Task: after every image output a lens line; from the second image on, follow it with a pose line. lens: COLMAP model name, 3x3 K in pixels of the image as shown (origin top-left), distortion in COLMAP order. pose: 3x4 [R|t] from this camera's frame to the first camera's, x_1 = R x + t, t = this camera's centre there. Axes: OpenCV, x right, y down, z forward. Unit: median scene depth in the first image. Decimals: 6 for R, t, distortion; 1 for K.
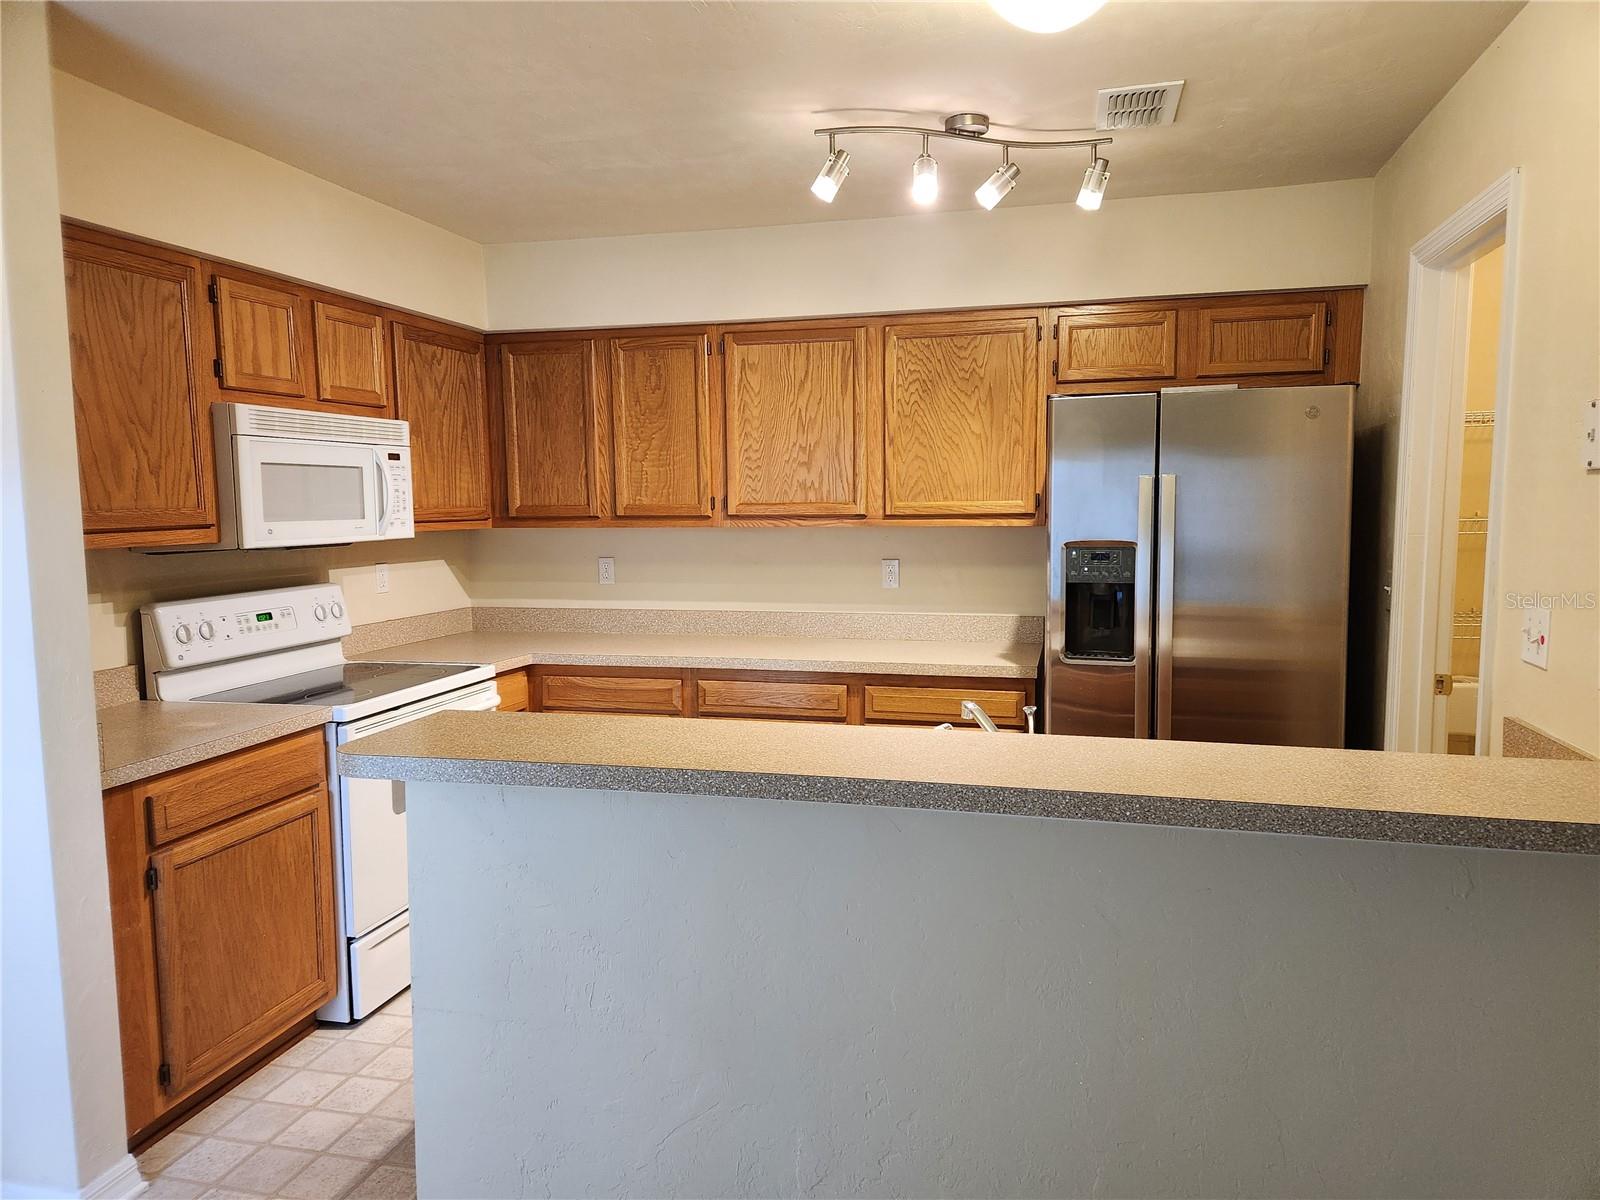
lens RADIAL K [[1075.9, 0, 811.6], [0, 1075.9, 604.4], [0, 0, 1]] dist [0.037955, -0.003831]
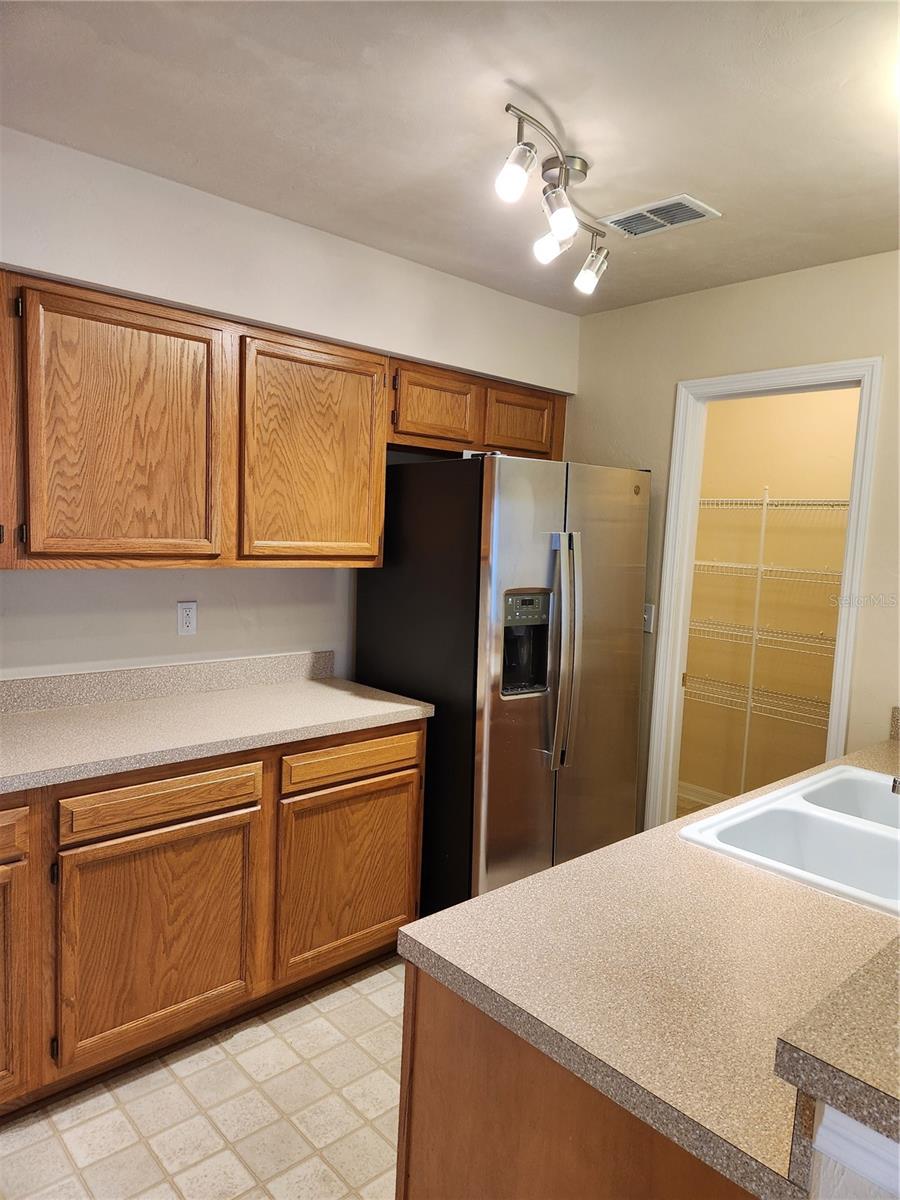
lens RADIAL K [[806.9, 0, 450.8], [0, 806.9, 599.8], [0, 0, 1]] dist [0.037955, -0.003831]
pose [[0.535238, -0.046061, 0.843445, -0.399335], [0.032956, 0.998891, 0.033637, -0.064403], [-0.844058, 0.009793, 0.536162, 0.515221]]
